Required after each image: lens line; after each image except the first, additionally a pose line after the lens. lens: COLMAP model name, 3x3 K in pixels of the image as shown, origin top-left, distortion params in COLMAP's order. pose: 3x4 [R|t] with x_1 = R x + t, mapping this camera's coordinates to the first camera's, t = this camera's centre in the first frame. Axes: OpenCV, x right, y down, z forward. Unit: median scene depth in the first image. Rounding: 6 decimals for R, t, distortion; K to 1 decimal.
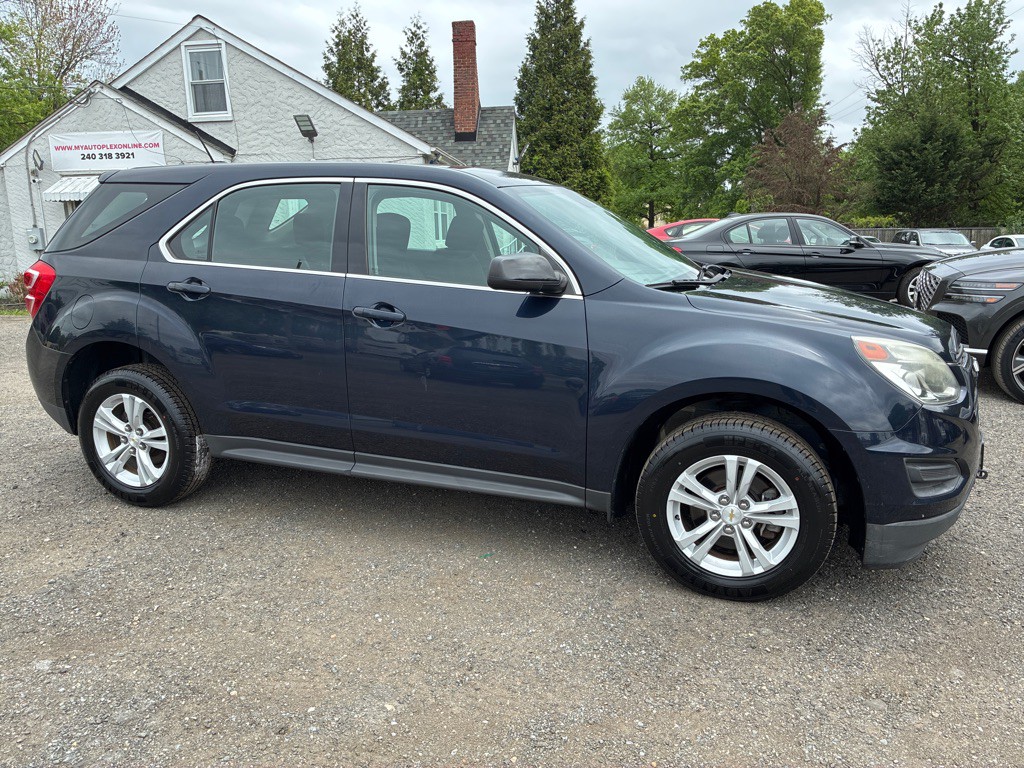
lens RADIAL K [[766.6, 0, 512.0], [0, 766.6, 384.0], [0, 0, 1]] dist [0.022445, -0.001975]
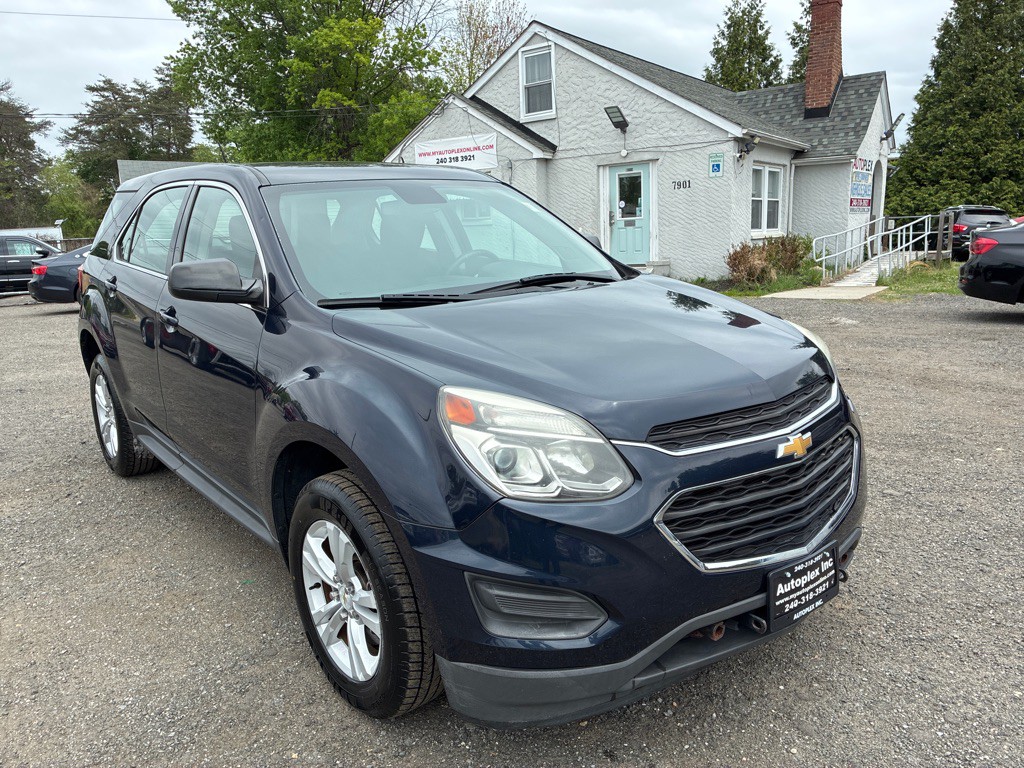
lens RADIAL K [[763.4, 0, 512.0], [0, 763.4, 384.0], [0, 0, 1]] dist [0.053870, -0.075340]
pose [[0.864582, 0.090896, -0.494202, 0.133399], [-0.083651, 0.995815, 0.036813, -0.015093], [0.495480, 0.009512, 0.868567, 0.066808]]
